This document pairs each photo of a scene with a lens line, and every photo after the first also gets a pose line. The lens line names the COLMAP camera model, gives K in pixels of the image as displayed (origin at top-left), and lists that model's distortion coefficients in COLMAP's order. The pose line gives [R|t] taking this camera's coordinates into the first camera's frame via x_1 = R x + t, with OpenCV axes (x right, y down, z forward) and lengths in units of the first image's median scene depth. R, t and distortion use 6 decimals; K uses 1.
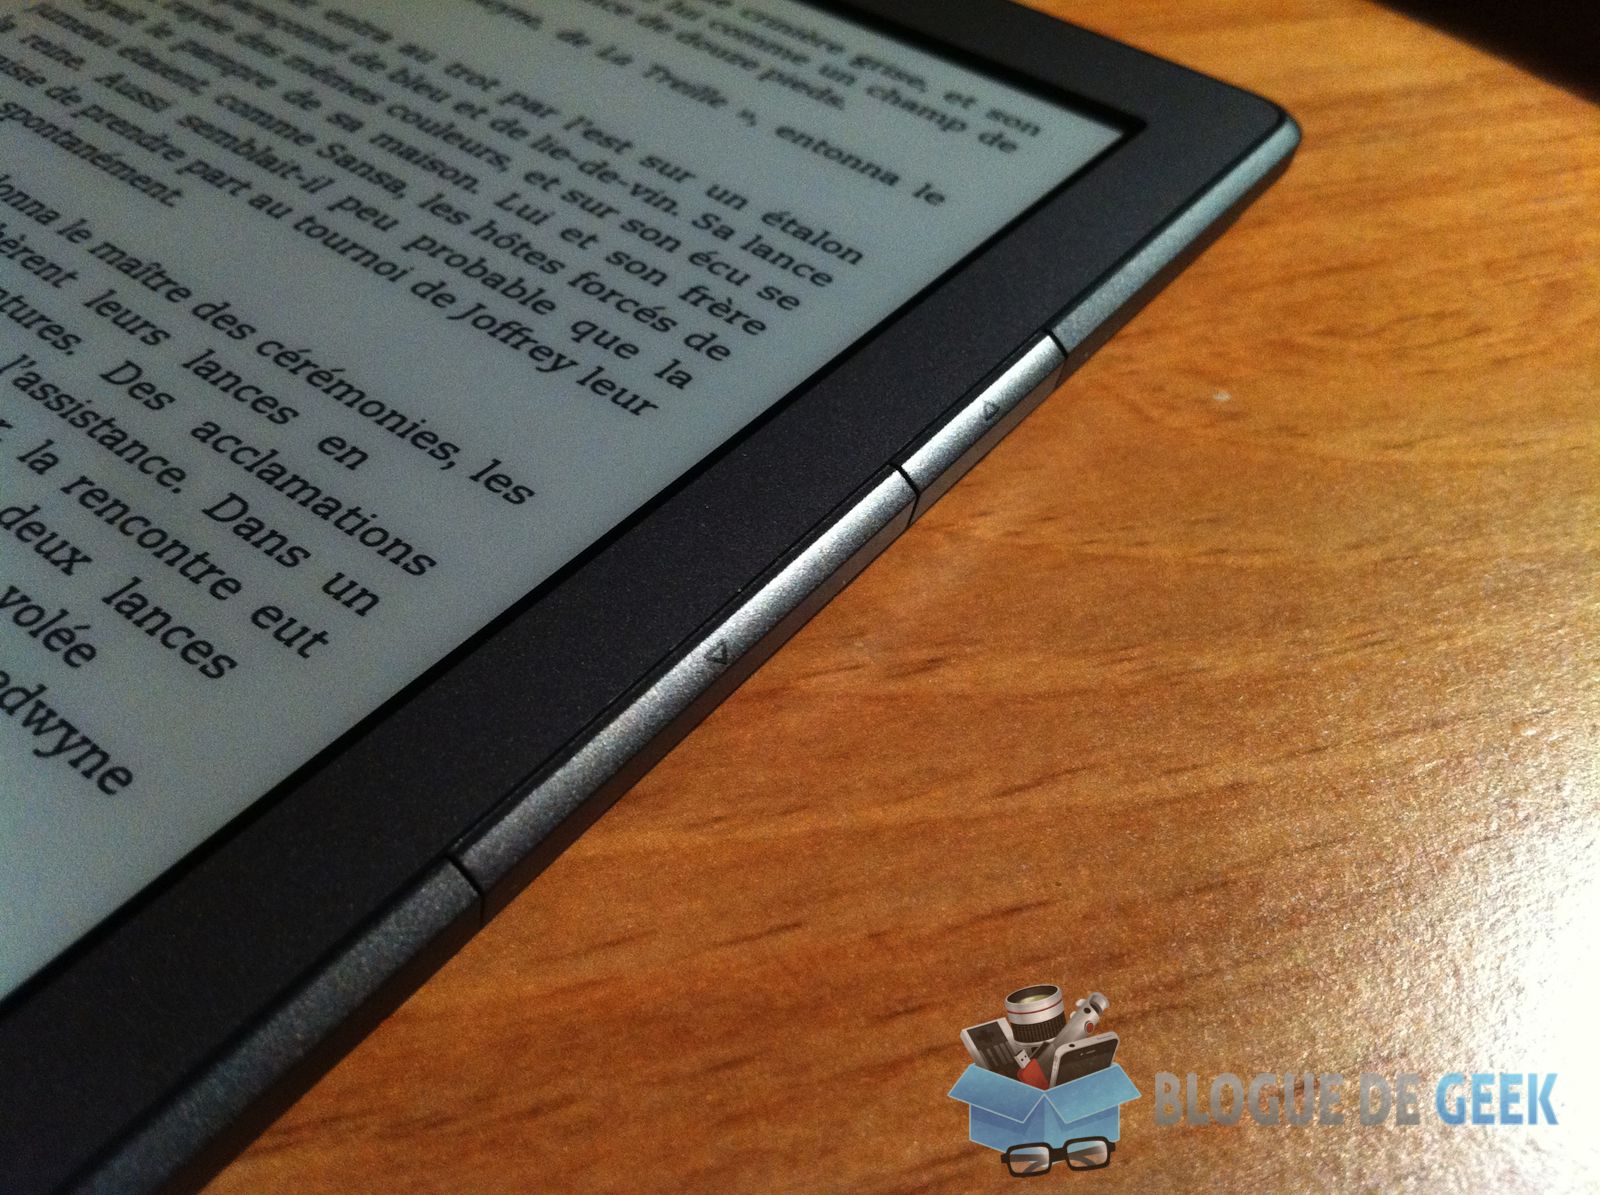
lens RADIAL K [[1387.3, 0, 800.0], [0, 1387.3, 597.5], [0, 0, 1]] dist [0.098095, -0.341506]
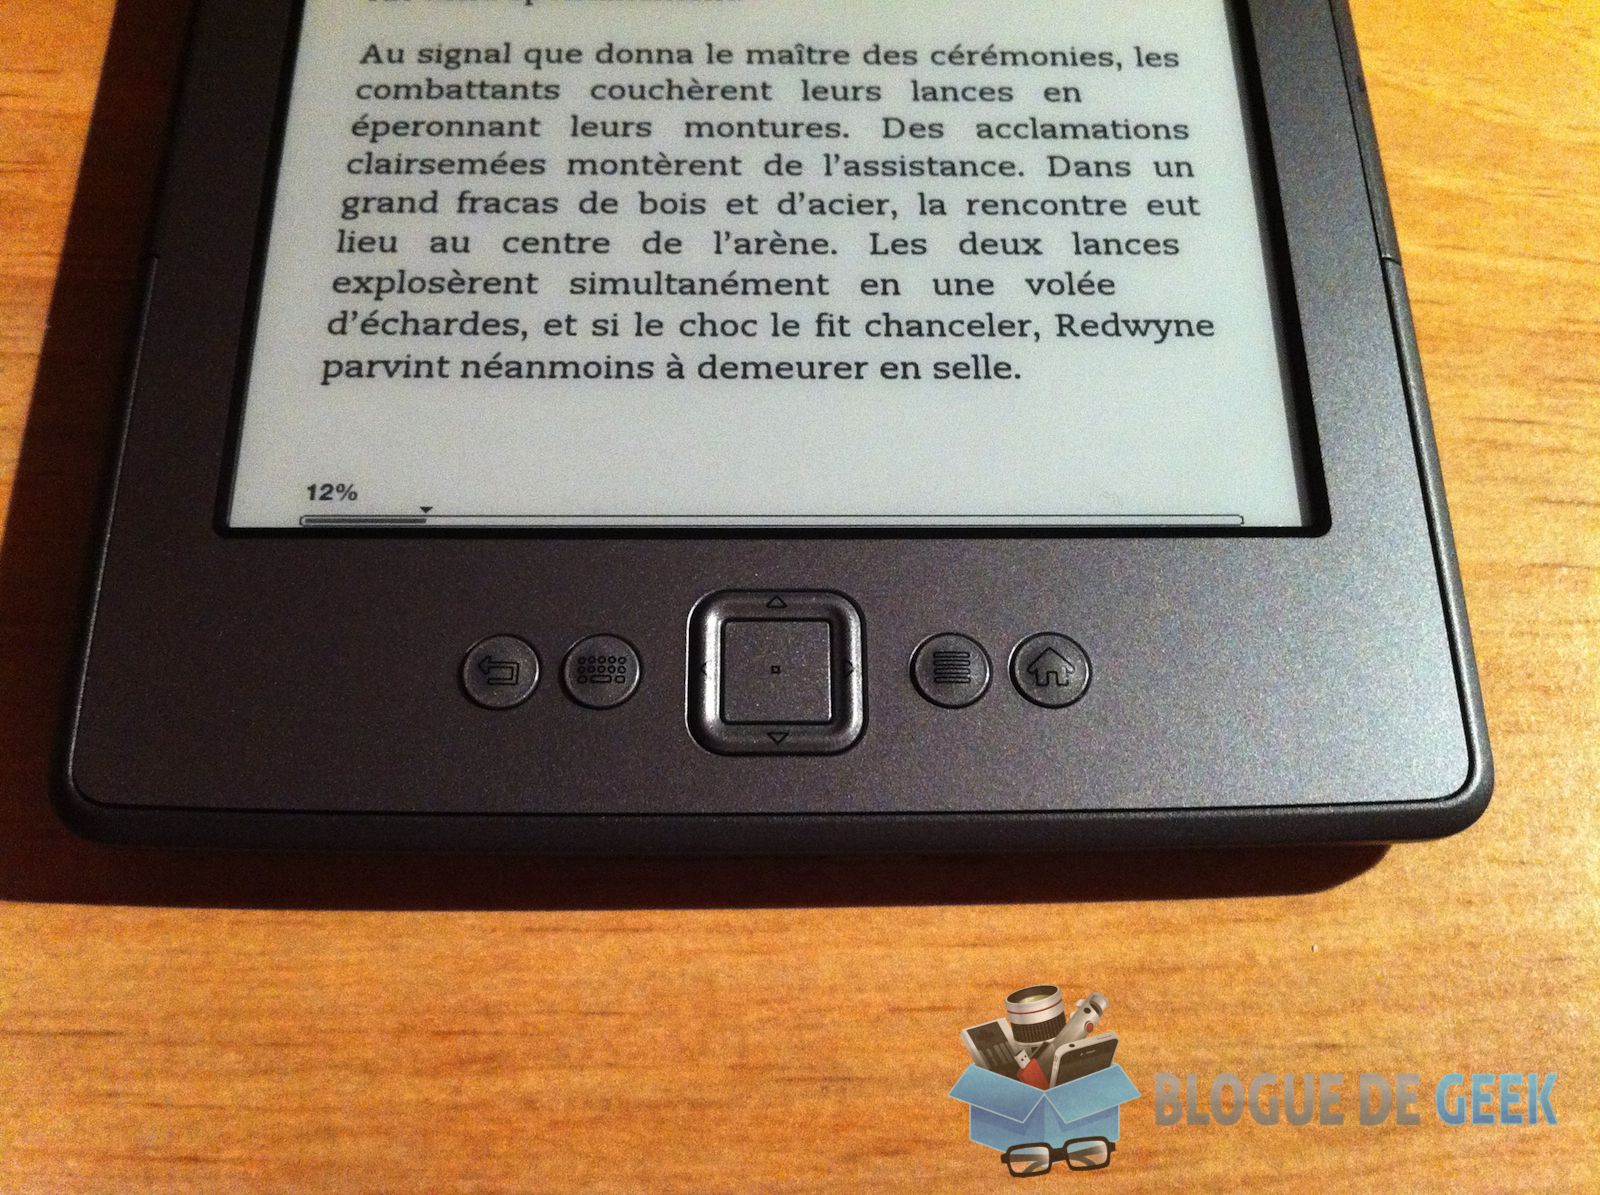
lens RADIAL K [[1387.3, 0, 800.0], [0, 1387.3, 597.5], [0, 0, 1]] dist [0.098095, -0.341506]
pose [[0.810326, -0.568495, 0.142077, -1.084246], [0.463688, 0.770327, 0.437709, -0.476810], [-0.358281, -0.288807, 0.887820, -0.328432]]
